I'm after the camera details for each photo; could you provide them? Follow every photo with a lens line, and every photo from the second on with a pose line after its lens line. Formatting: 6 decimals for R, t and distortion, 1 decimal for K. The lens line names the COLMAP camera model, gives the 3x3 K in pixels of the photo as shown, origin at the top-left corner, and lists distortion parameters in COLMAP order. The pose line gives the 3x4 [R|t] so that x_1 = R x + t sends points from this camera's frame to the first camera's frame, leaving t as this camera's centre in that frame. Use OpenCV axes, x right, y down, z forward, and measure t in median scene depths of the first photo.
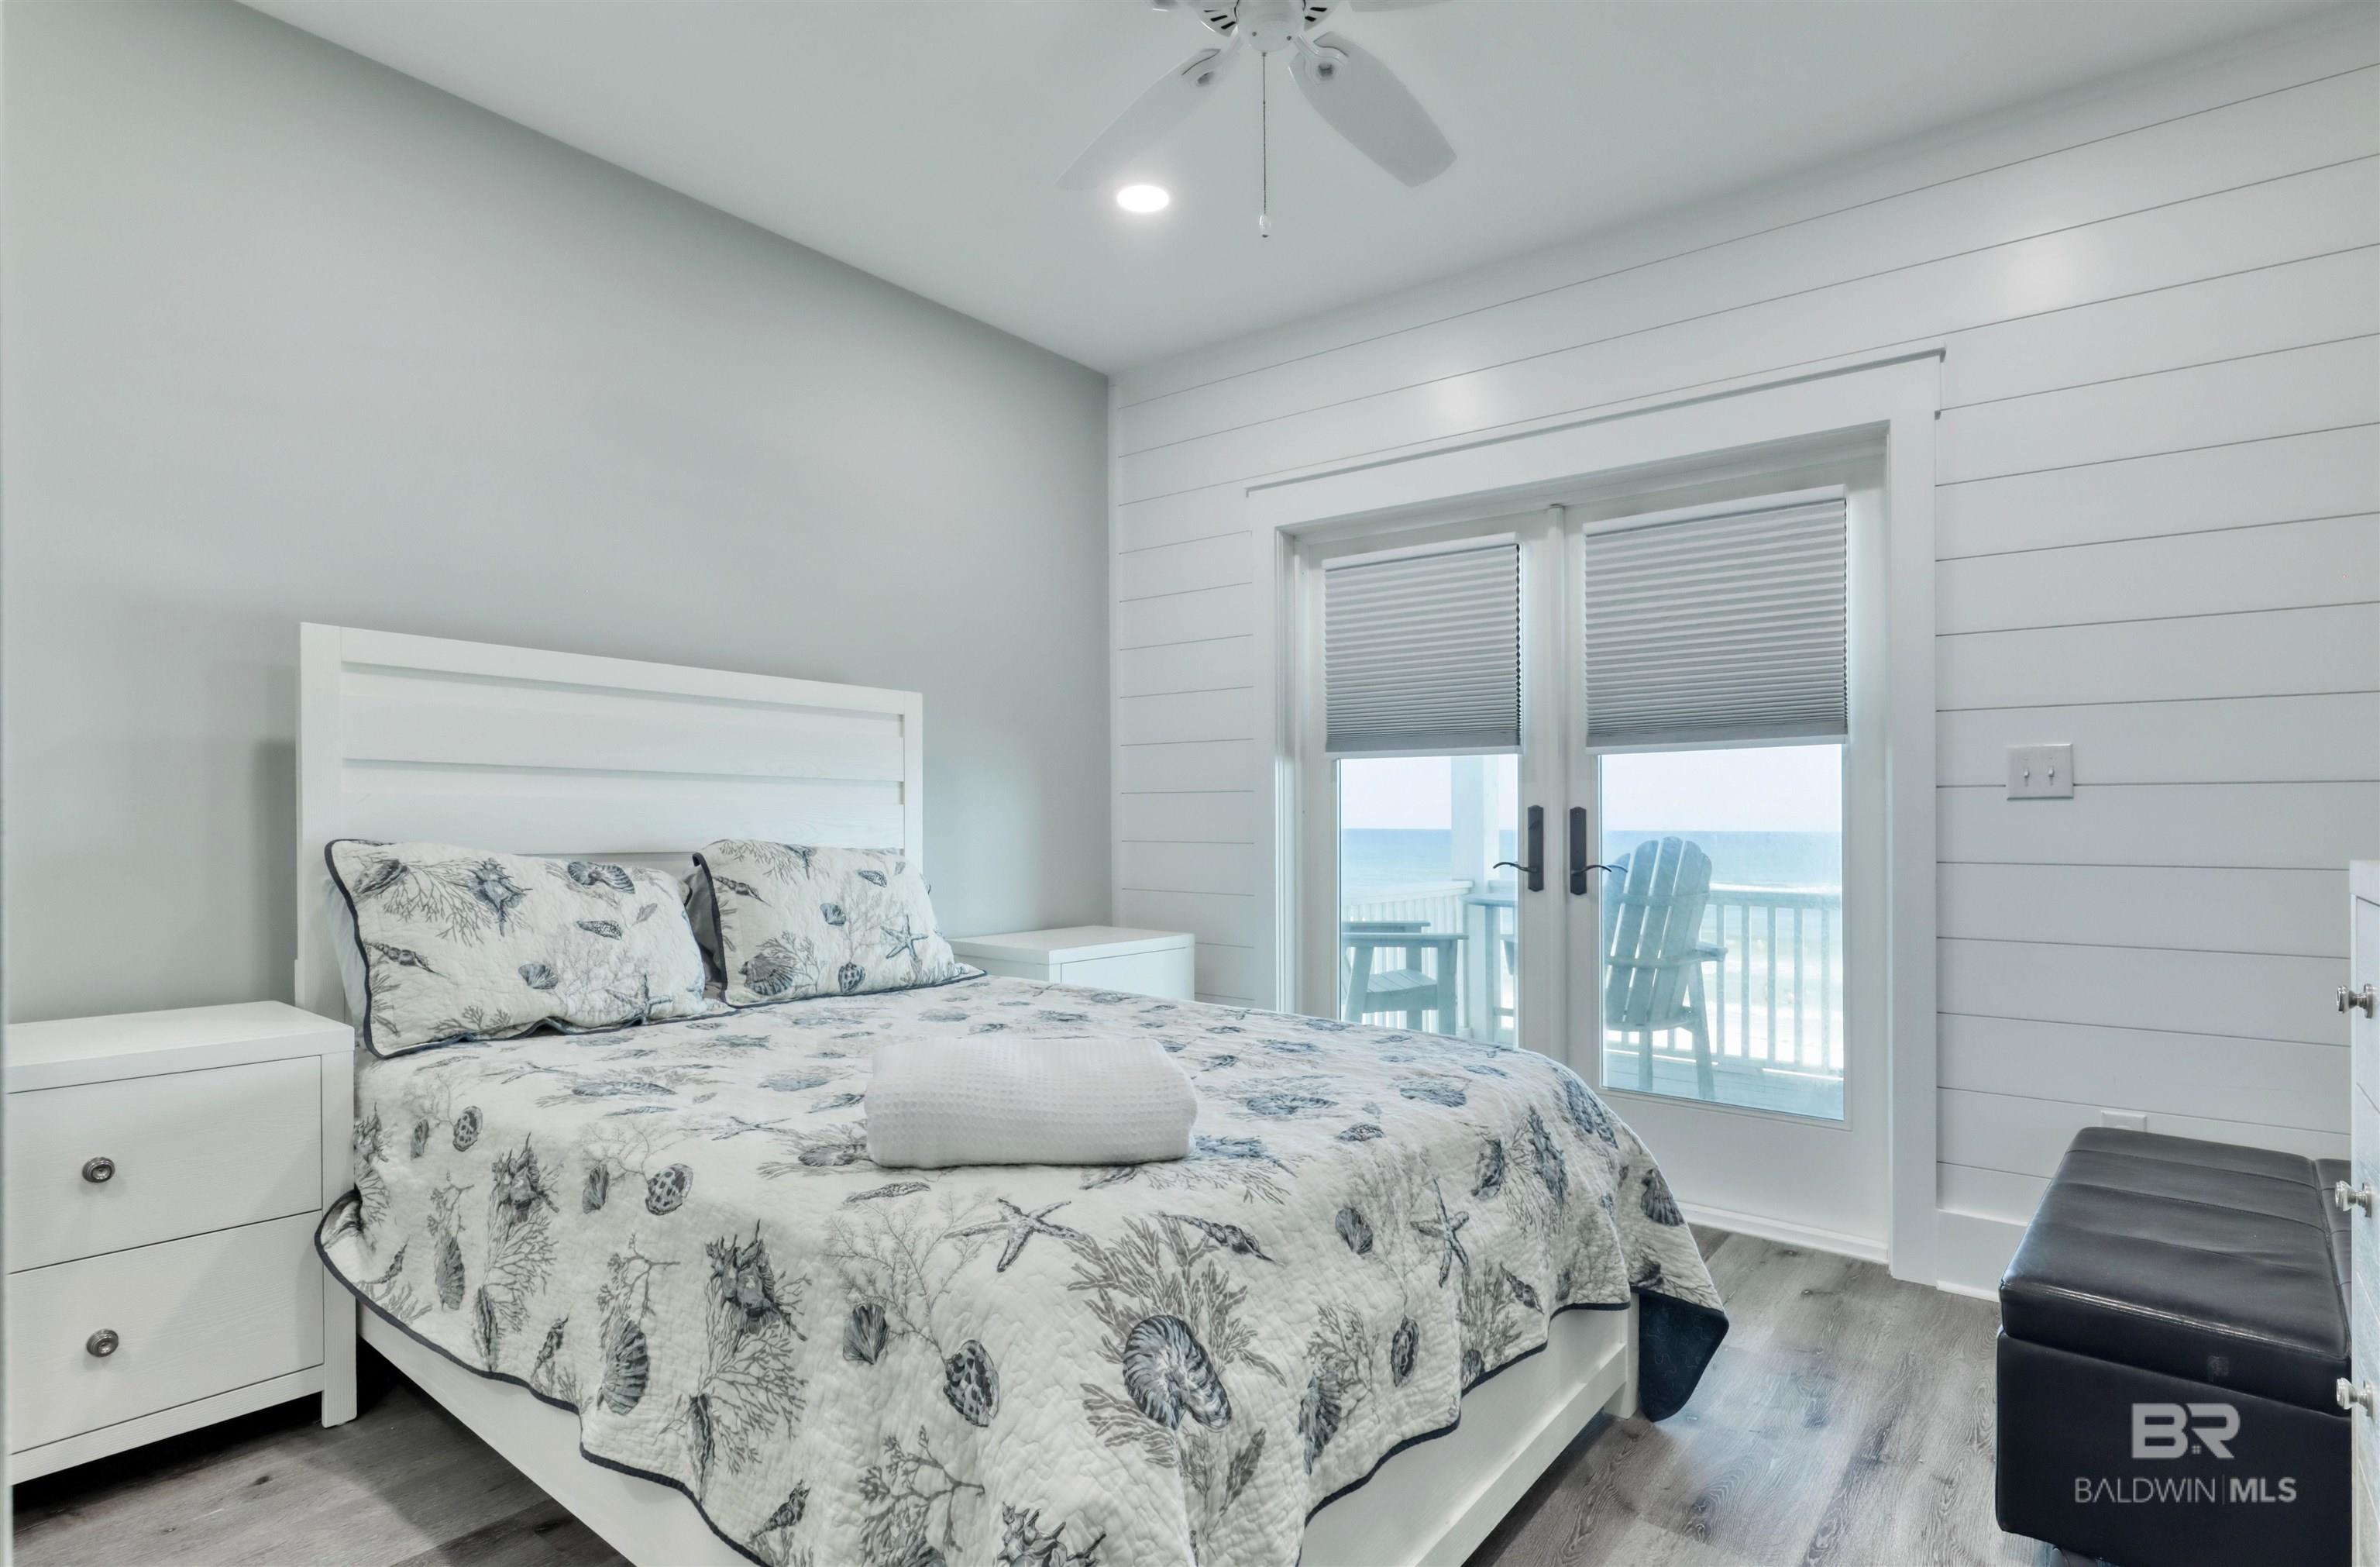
lens RADIAL K [[1214.4, 0, 1188.0], [0, 1214.4, 826.5], [0, 0, 1]] dist [-0.006550, -0.000623]
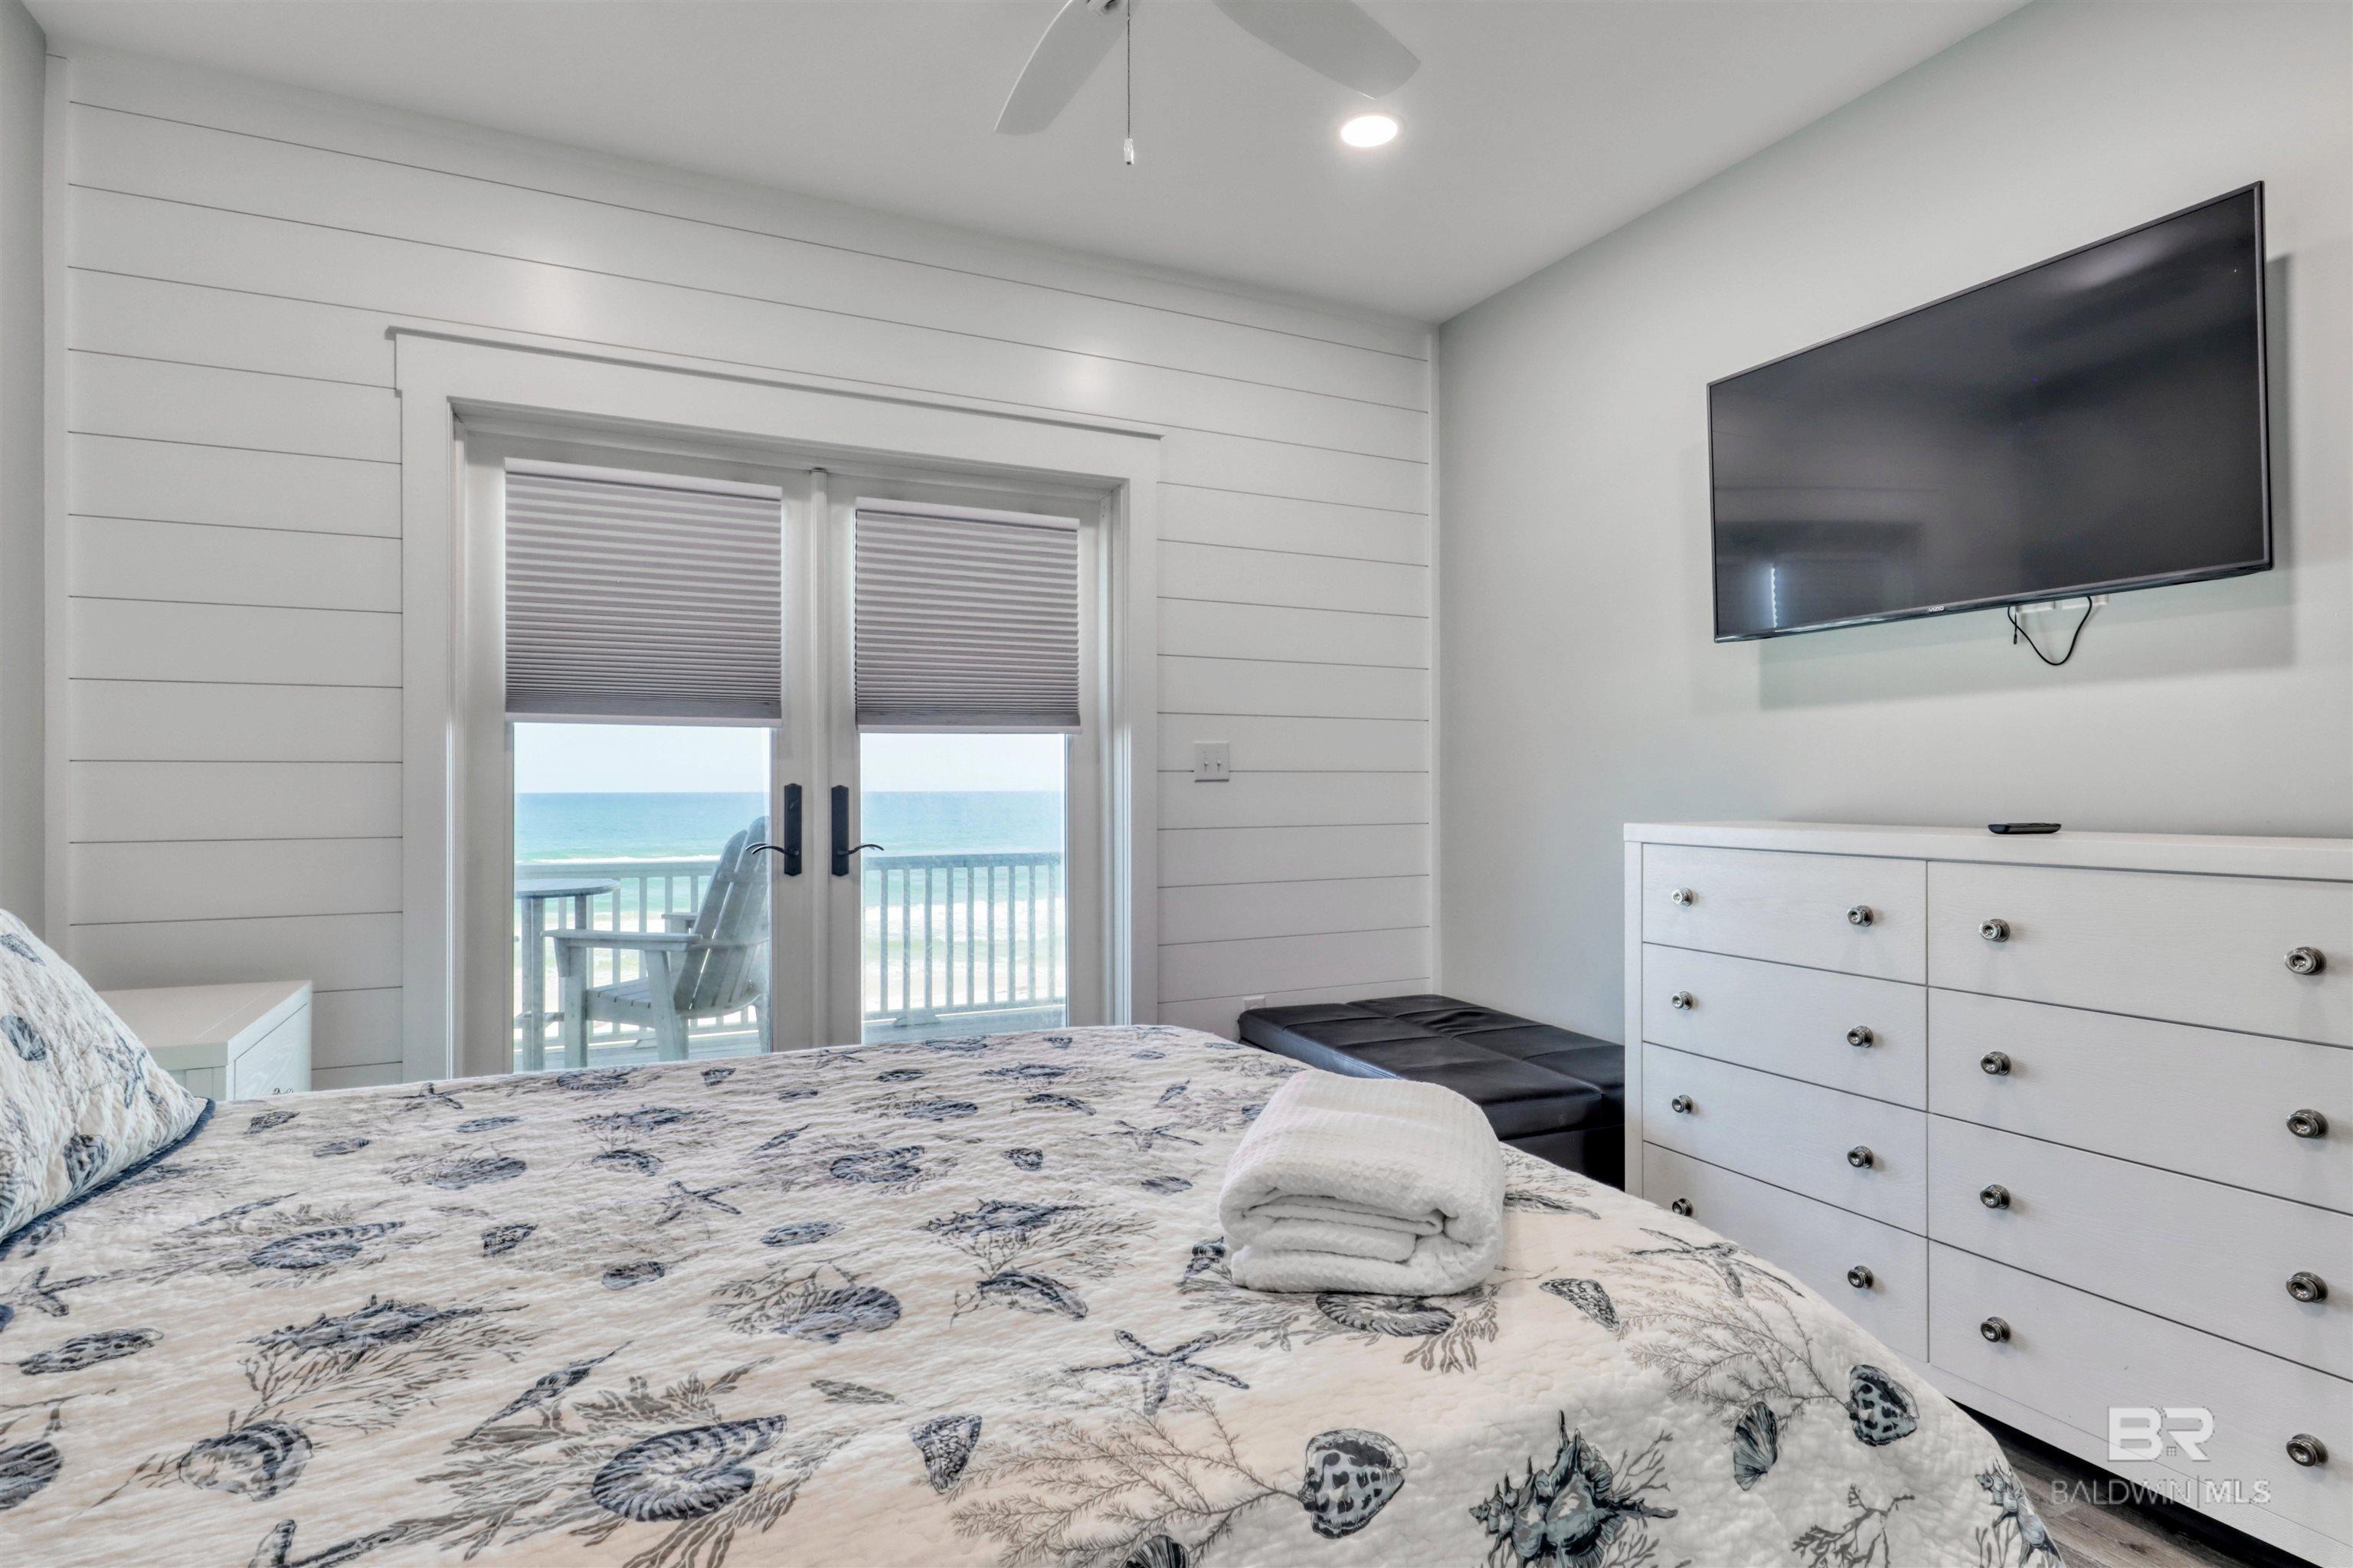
lens RADIAL K [[1176.4, 0, 1176.5], [0, 1176.4, 784.0], [0, 0, 1]] dist [-0.003069, -0.000198]
pose [[0.444716, -0.003179, 0.895666, -0.468983], [0.006308, 0.999980, 0.000417, -0.018481], [-0.895649, 0.005464, 0.444727, 0.394843]]
